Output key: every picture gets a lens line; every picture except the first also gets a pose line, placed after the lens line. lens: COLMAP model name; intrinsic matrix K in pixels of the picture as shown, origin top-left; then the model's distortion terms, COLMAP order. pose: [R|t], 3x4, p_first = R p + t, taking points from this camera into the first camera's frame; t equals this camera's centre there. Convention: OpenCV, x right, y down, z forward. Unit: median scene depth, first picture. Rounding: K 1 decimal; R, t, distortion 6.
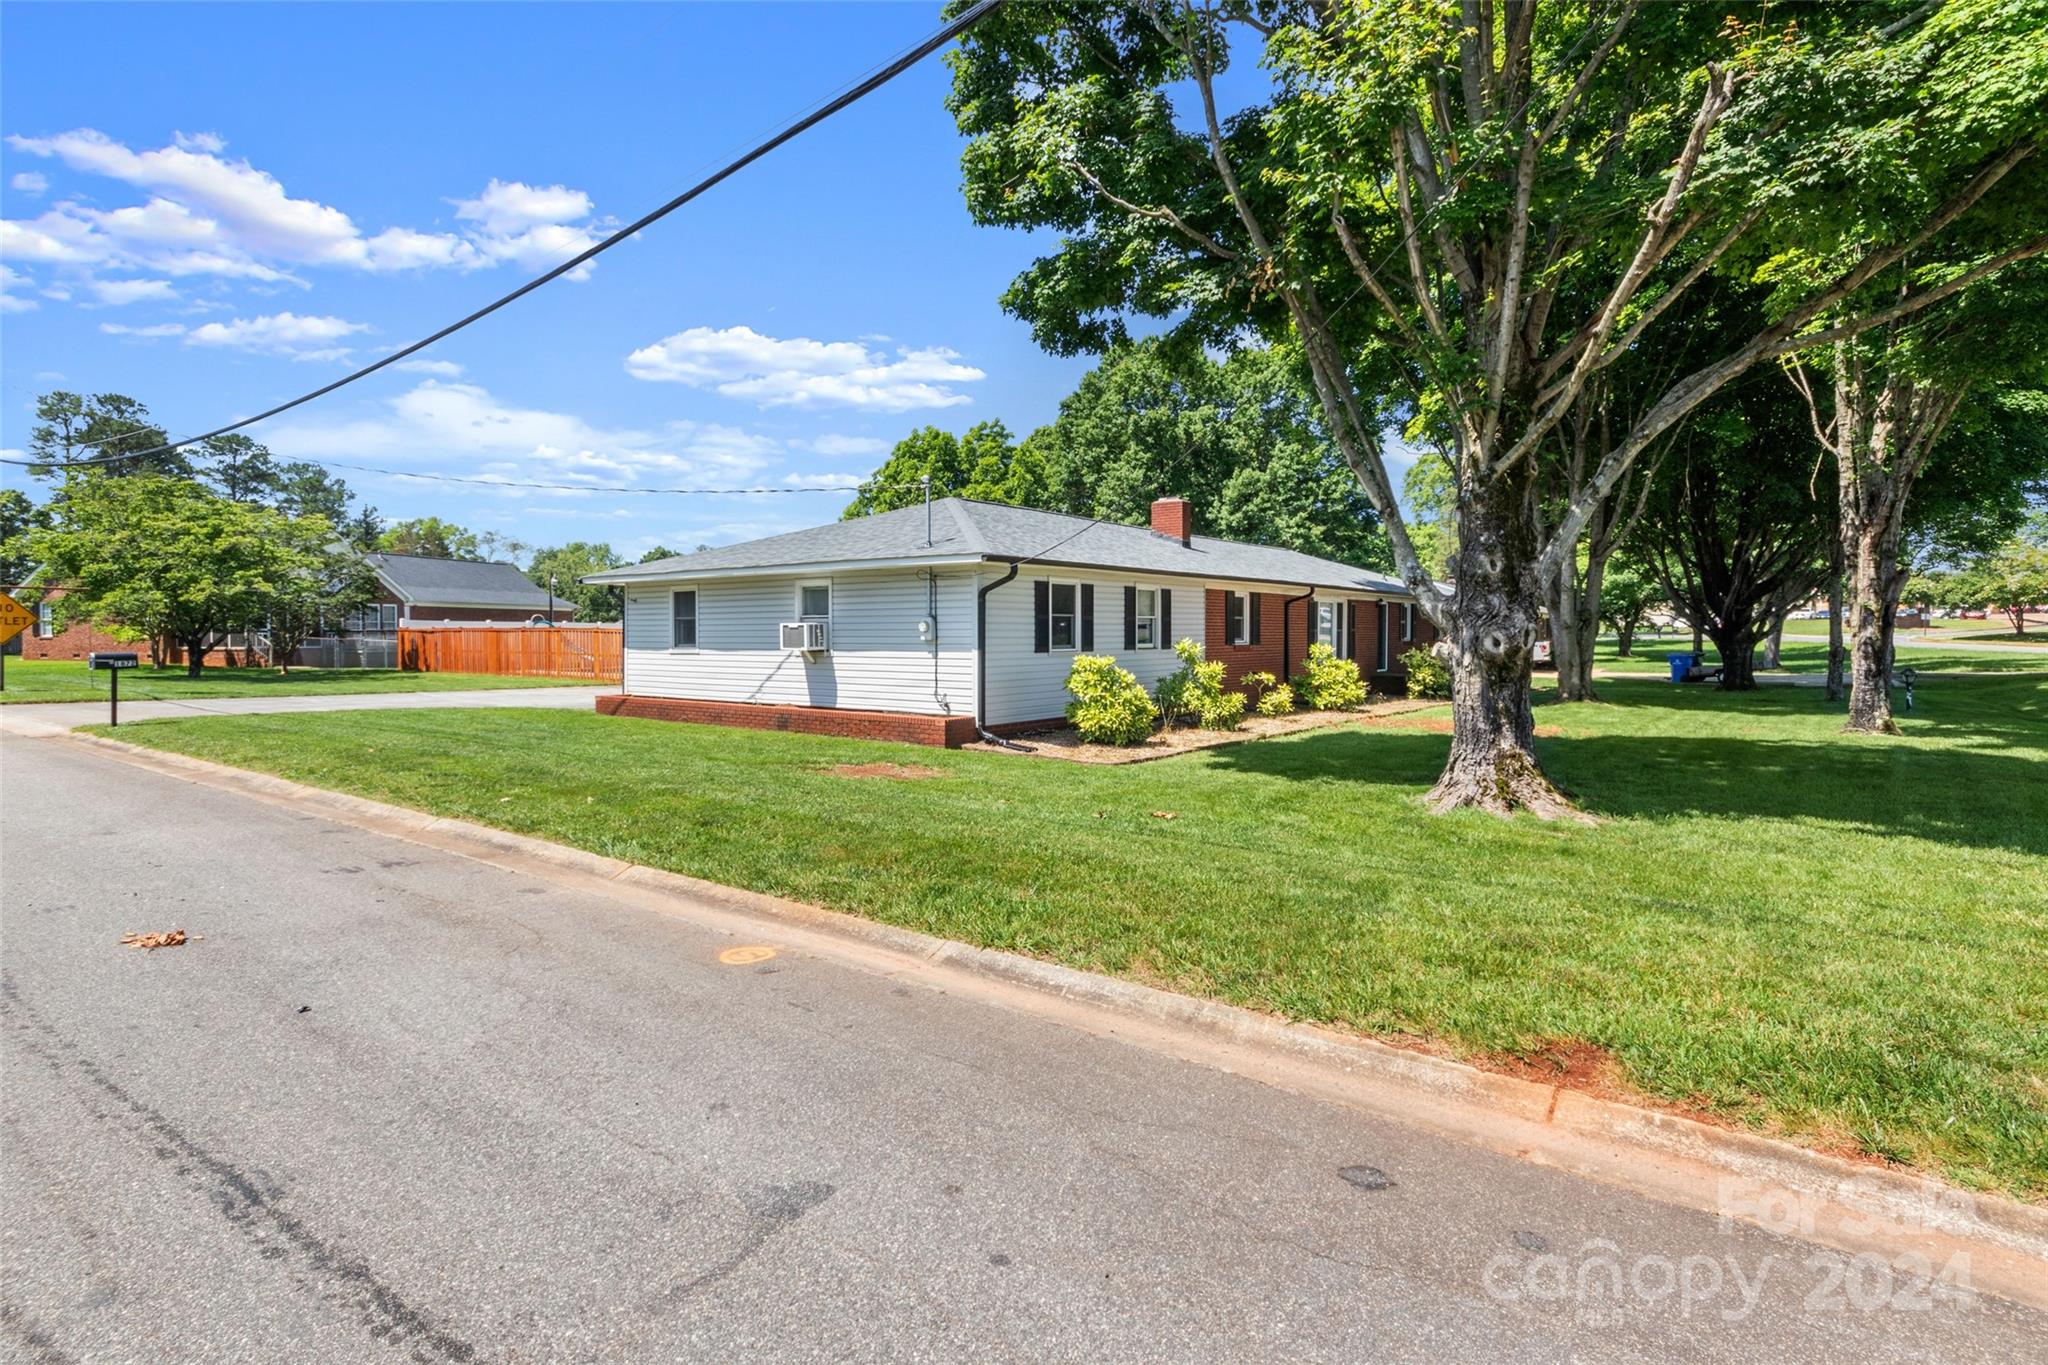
lens RADIAL K [[1010.8, 0, 1009.7], [0, 1010.8, 707.1], [0, 0, 1]] dist [0.000852, 0.000940]
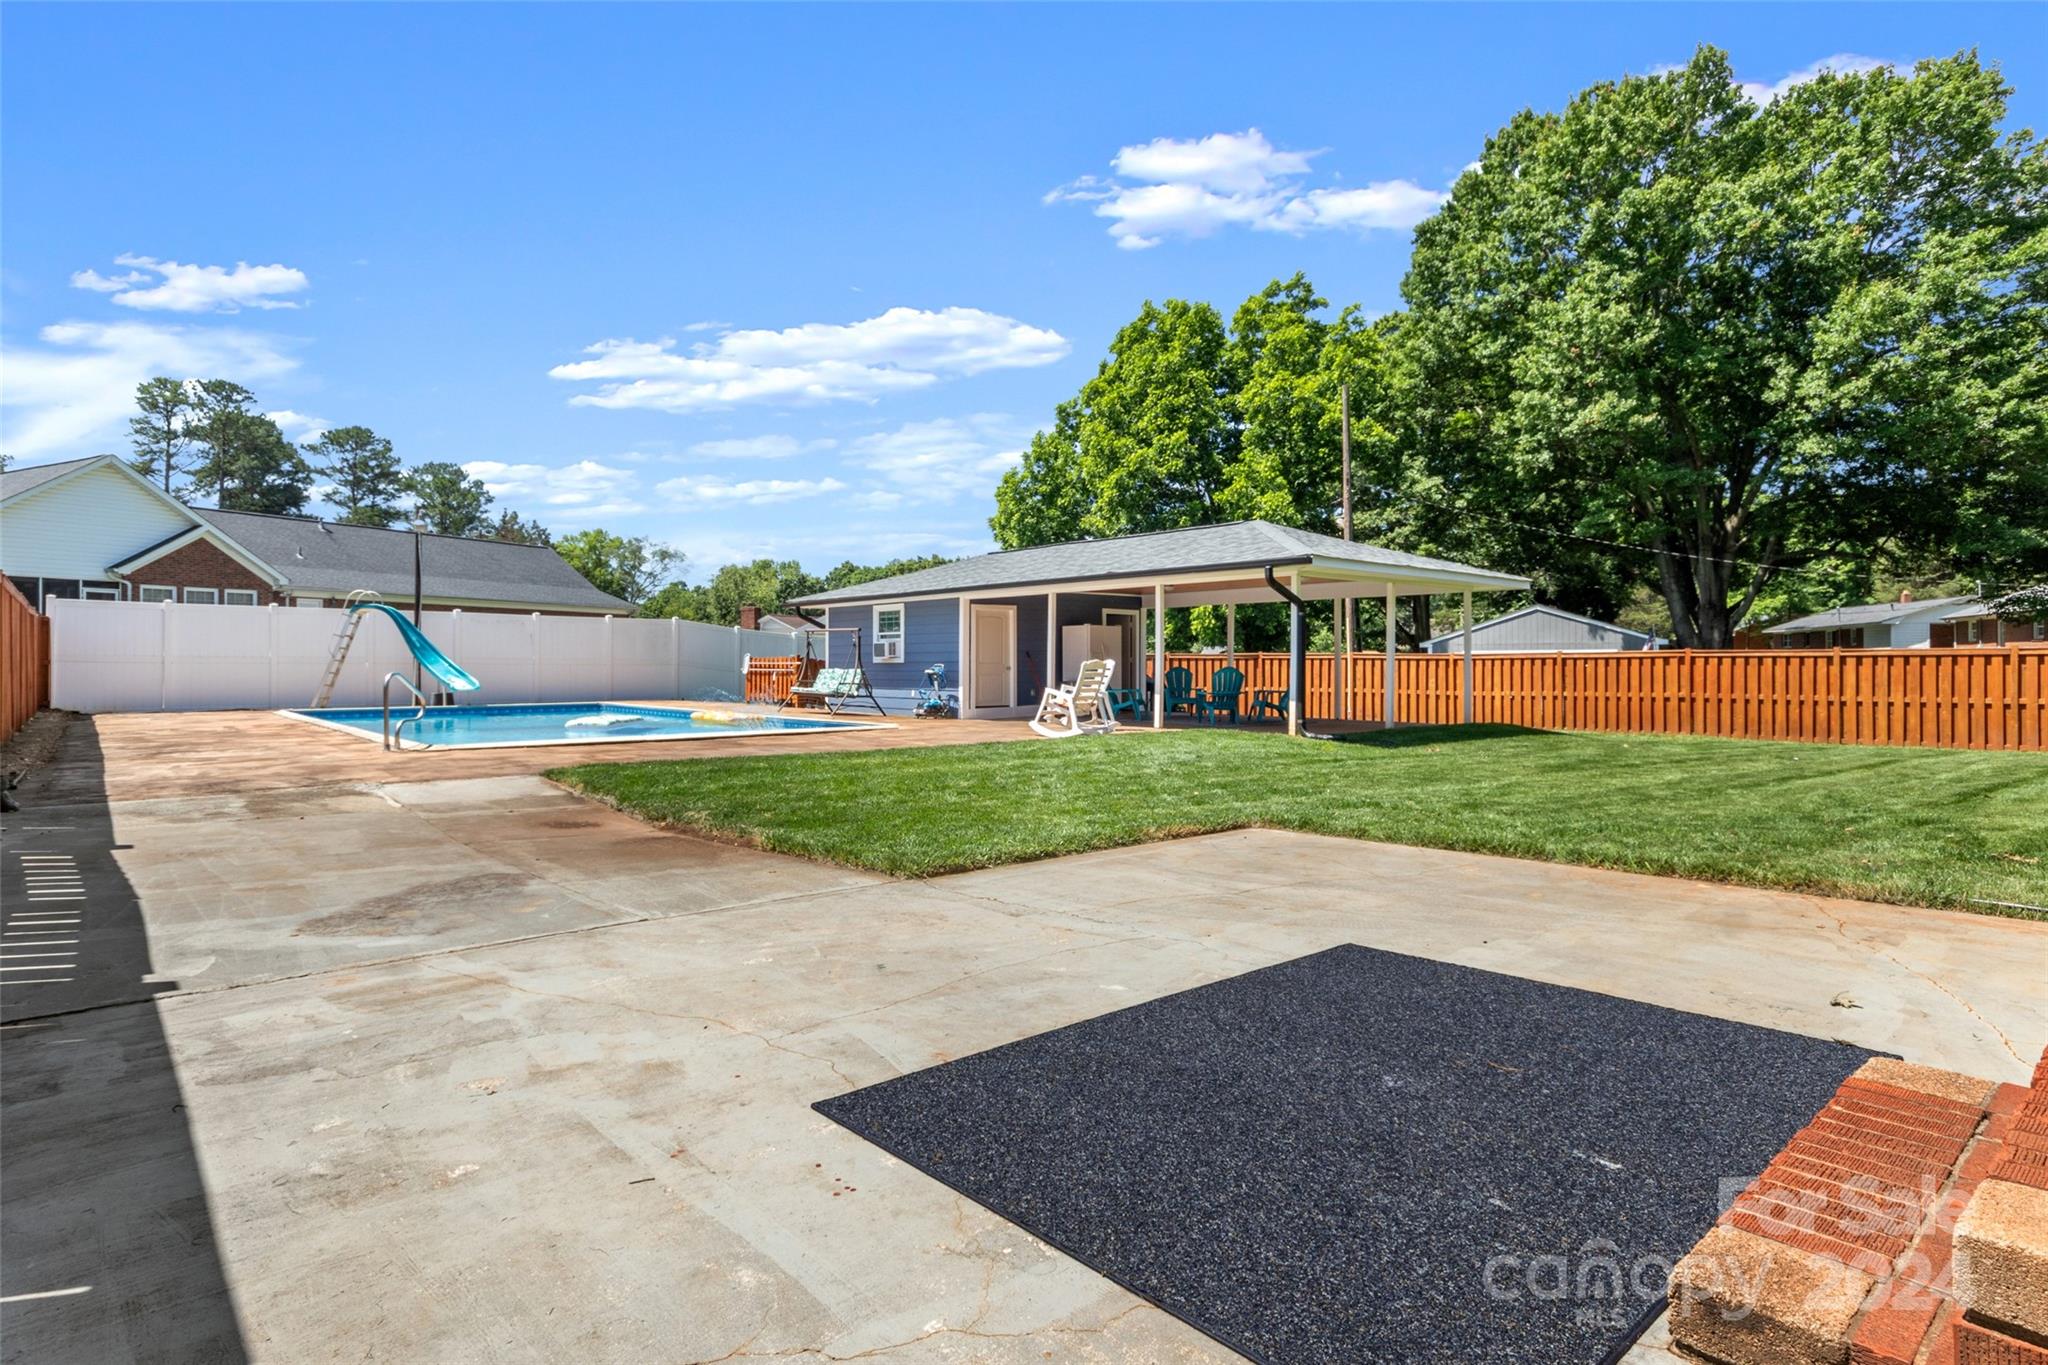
lens RADIAL K [[1061.0, 0, 1023.3], [0, 1061.0, 657.2], [0, 0, 1]] dist [-0.019250, 0.000249]
pose [[0.977498, 0.001047, -0.210943, -0.040953], [-0.019079, 0.996328, -0.083466, -0.019144], [0.210081, 0.085613, 0.973928, 0.448633]]
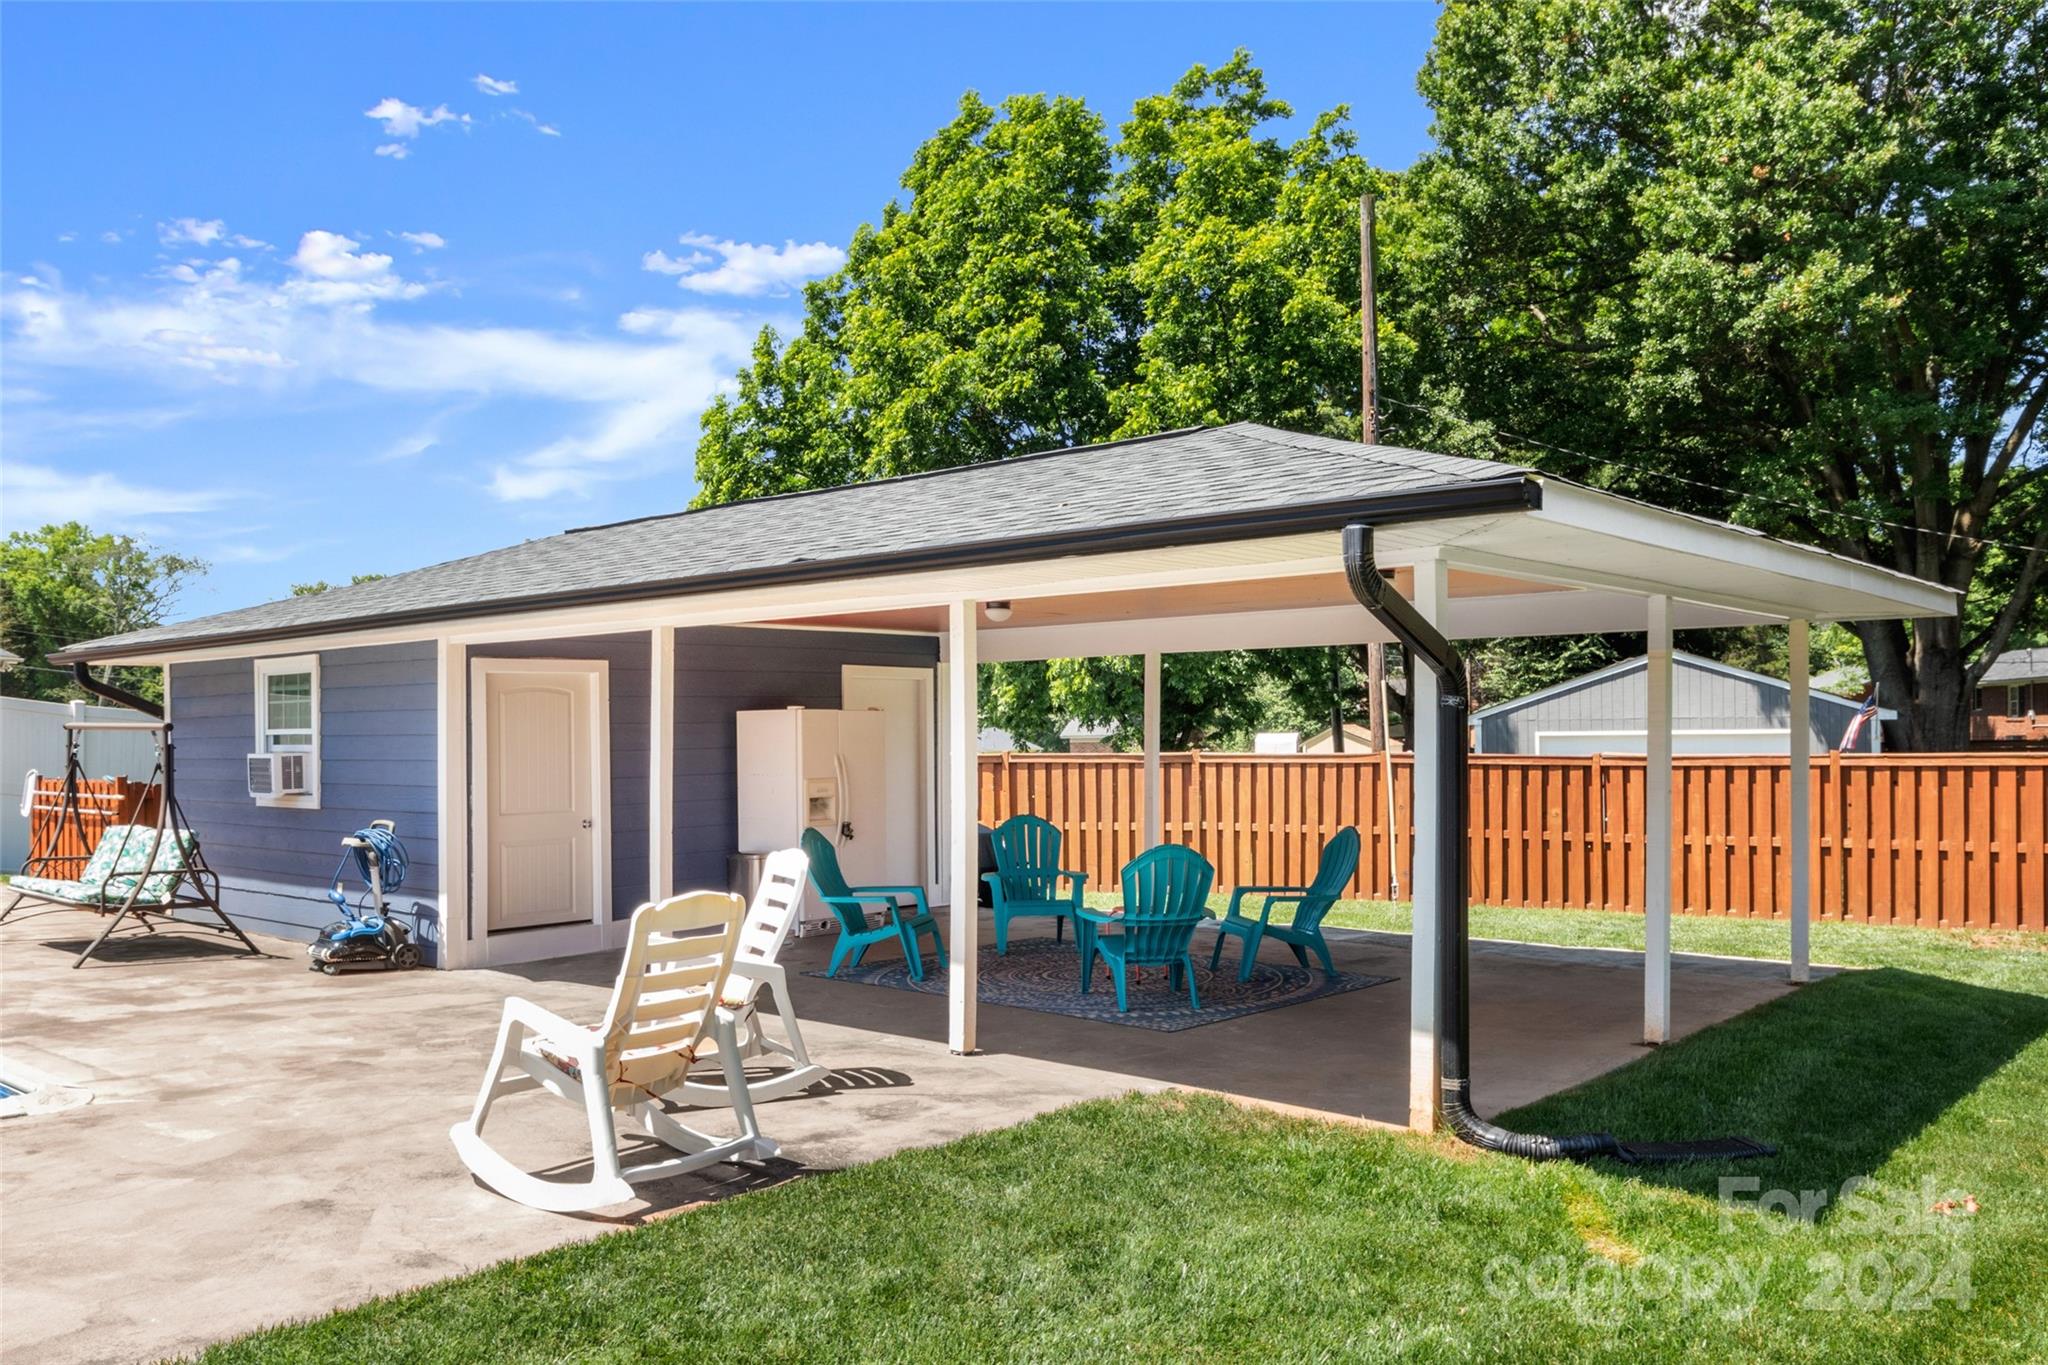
lens RADIAL K [[1559.3, 0, 1011.7], [0, 1559.3, 745.1], [0, 0, 1]] dist [0.028874, -0.075323]
pose [[0.996922, -0.005976, -0.078176, -0.049382], [0.000438, 0.997499, -0.070676, -0.038019], [0.078402, 0.070424, 0.994431, 0.578133]]
